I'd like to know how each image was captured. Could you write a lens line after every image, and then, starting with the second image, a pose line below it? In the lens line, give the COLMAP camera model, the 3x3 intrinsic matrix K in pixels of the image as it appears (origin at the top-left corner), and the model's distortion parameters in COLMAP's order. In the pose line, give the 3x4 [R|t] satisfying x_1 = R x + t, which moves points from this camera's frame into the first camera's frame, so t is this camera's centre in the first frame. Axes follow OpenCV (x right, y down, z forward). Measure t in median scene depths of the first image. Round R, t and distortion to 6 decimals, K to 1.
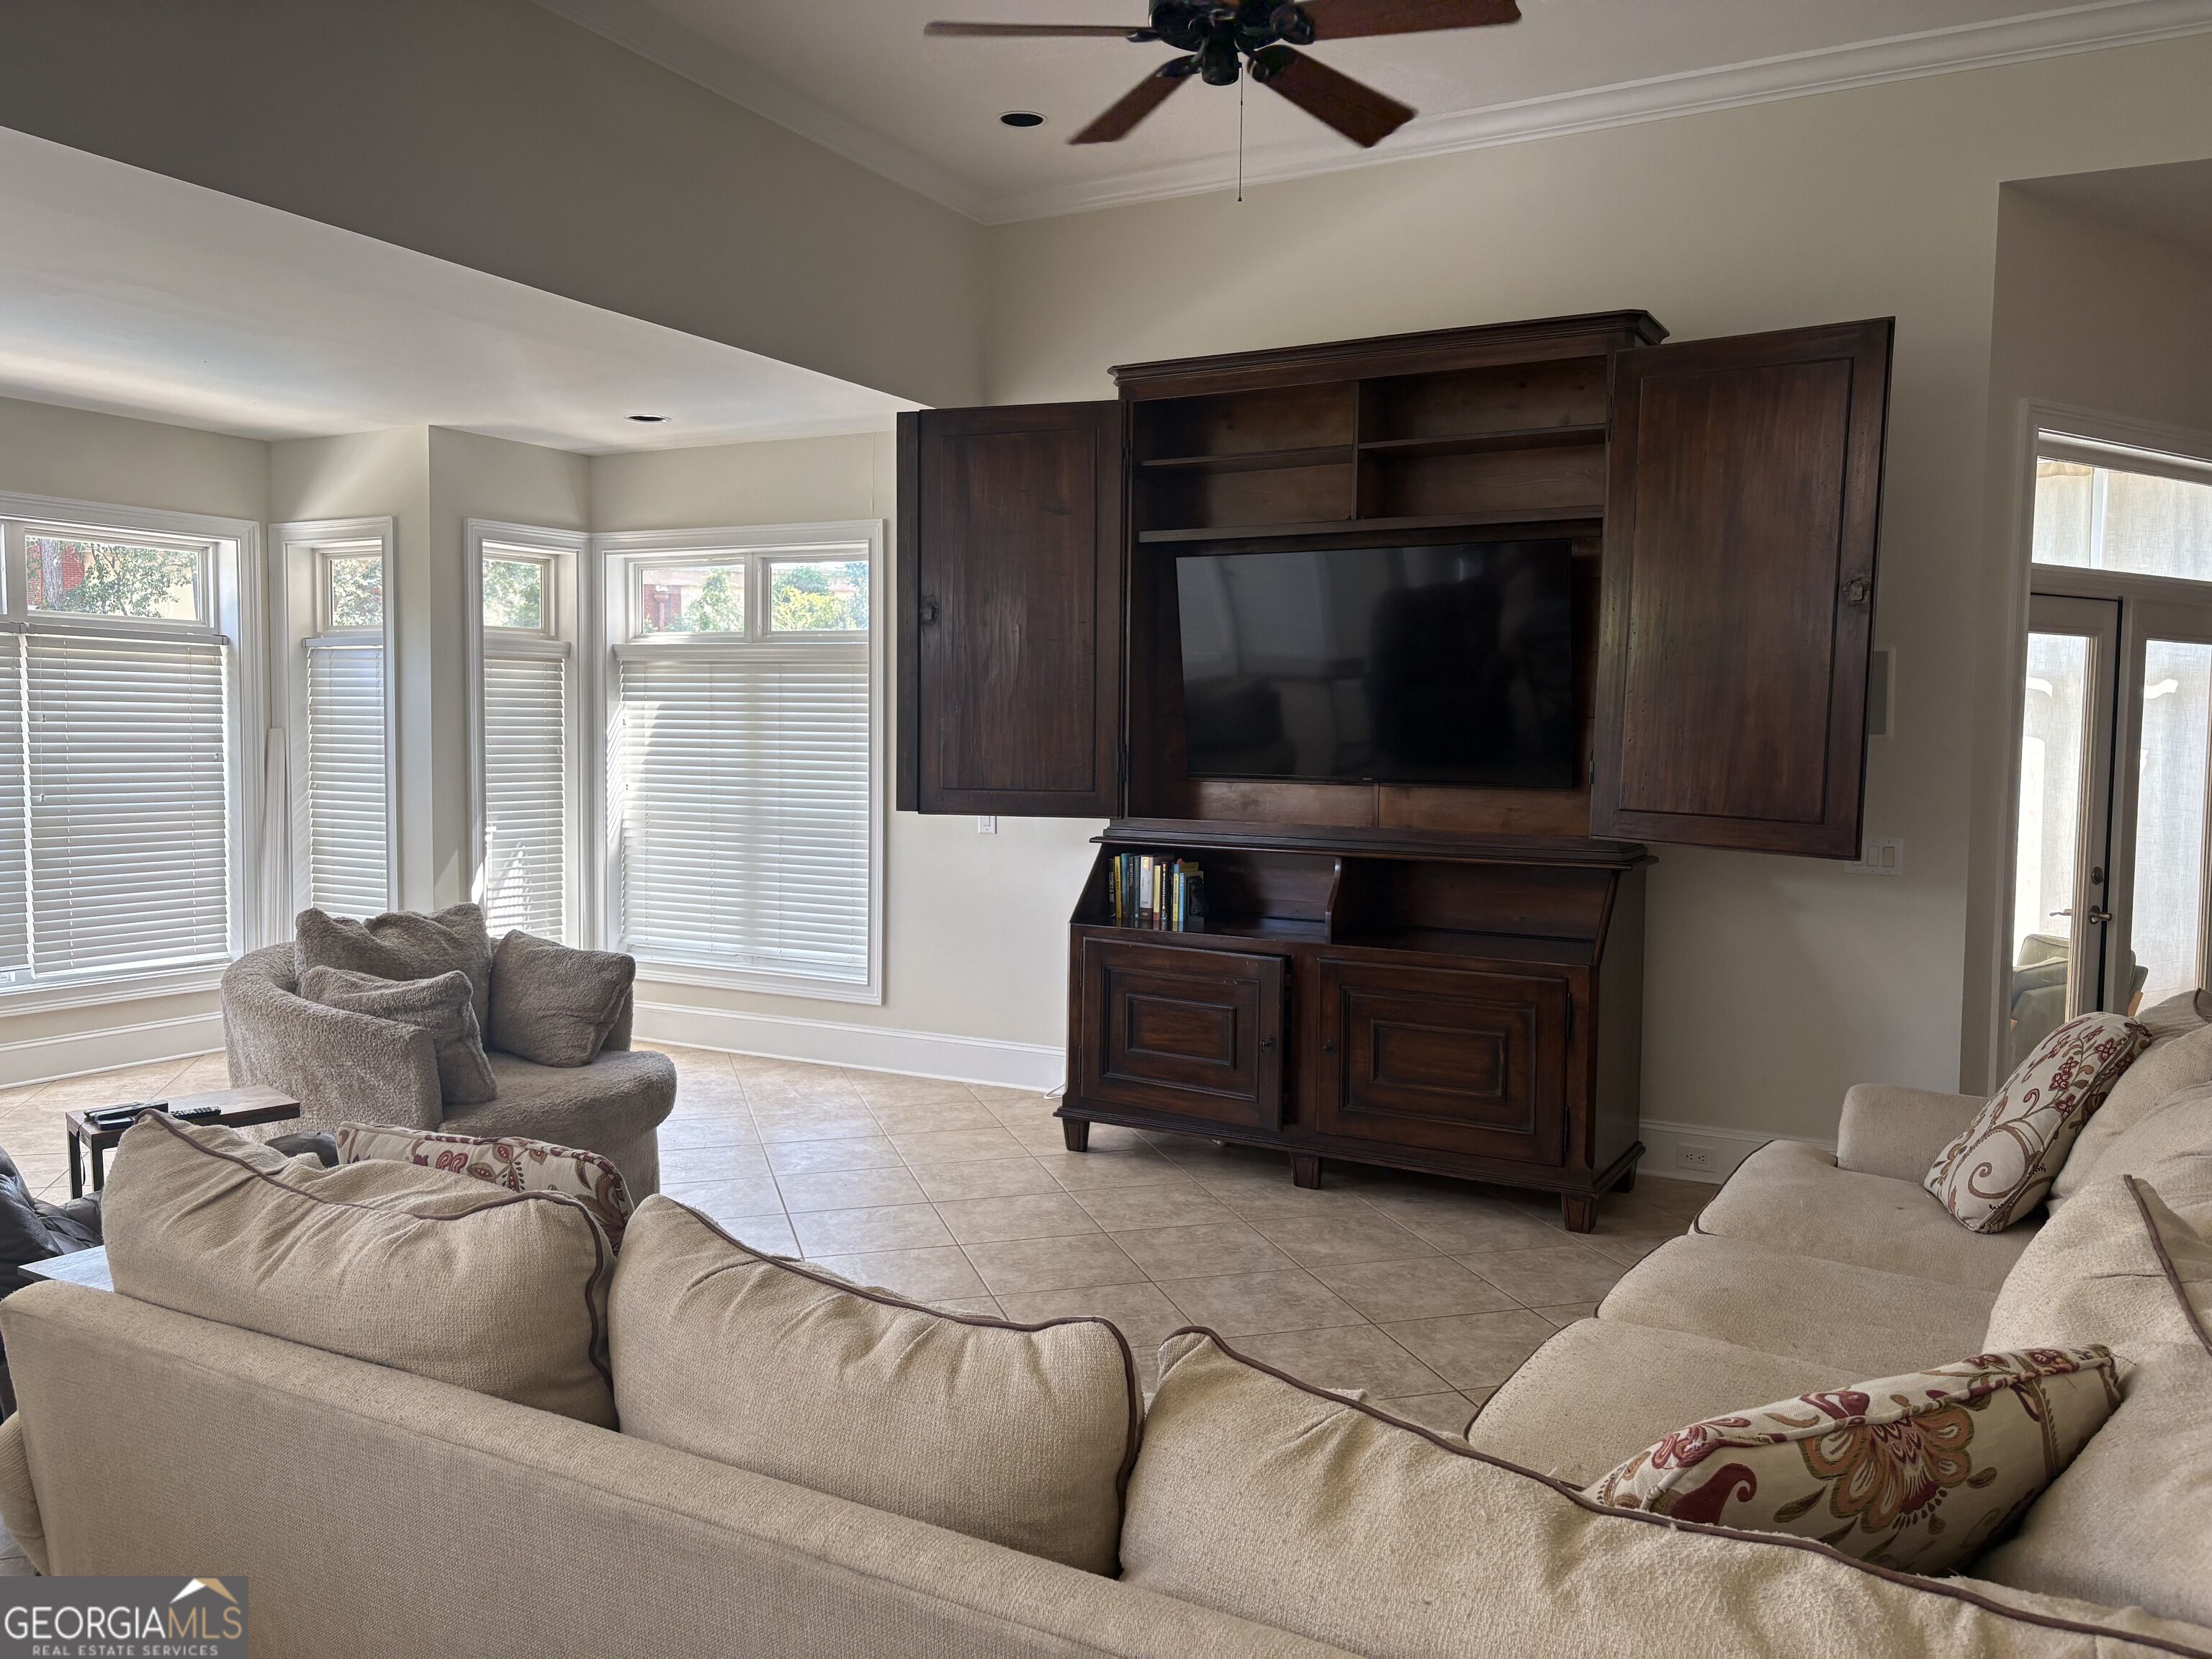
lens RADIAL K [[1691.0, 0, 1106.0], [0, 1691.0, 829.5], [0, 0, 1]] dist [0.005461, -0.001069]
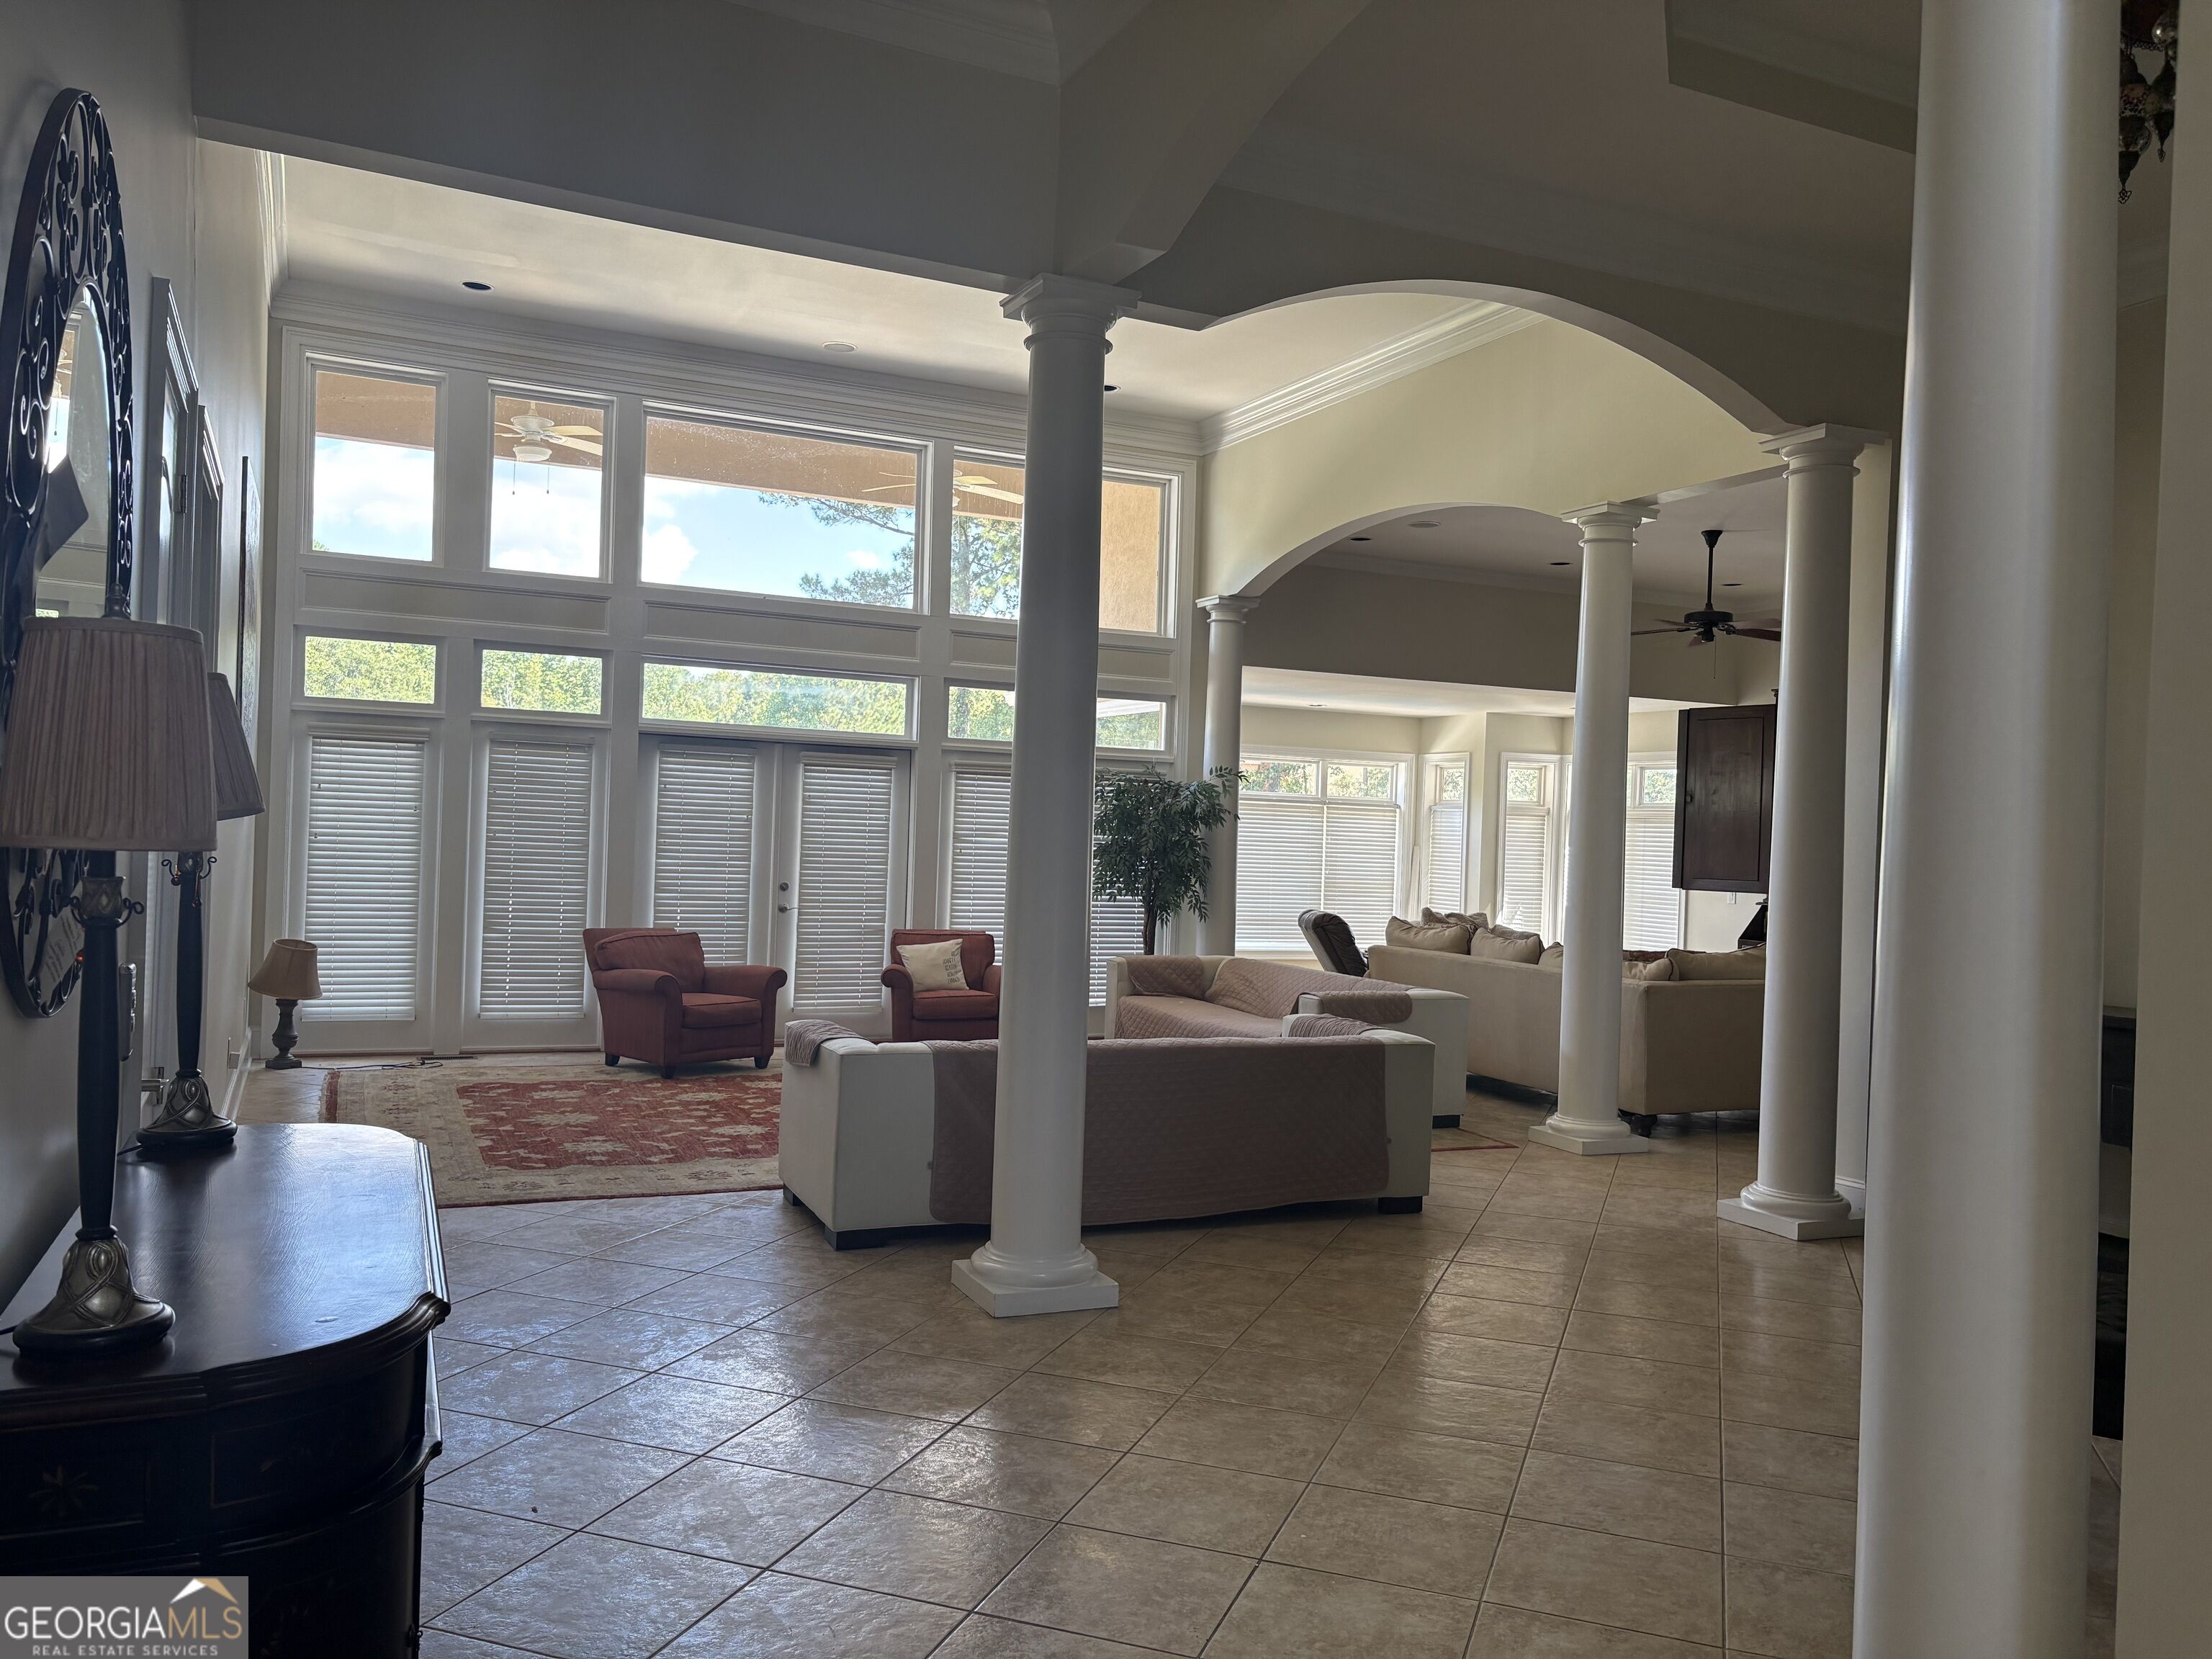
lens RADIAL K [[1691.0, 0, 1106.0], [0, 1691.0, 829.5], [0, 0, 1]] dist [0.005461, -0.001069]
pose [[0.806734, 0.015758, -0.590705, 0.506309], [-0.065766, 0.995828, -0.063252, 0.088199], [0.587244, 0.089876, 0.804405, -1.058248]]
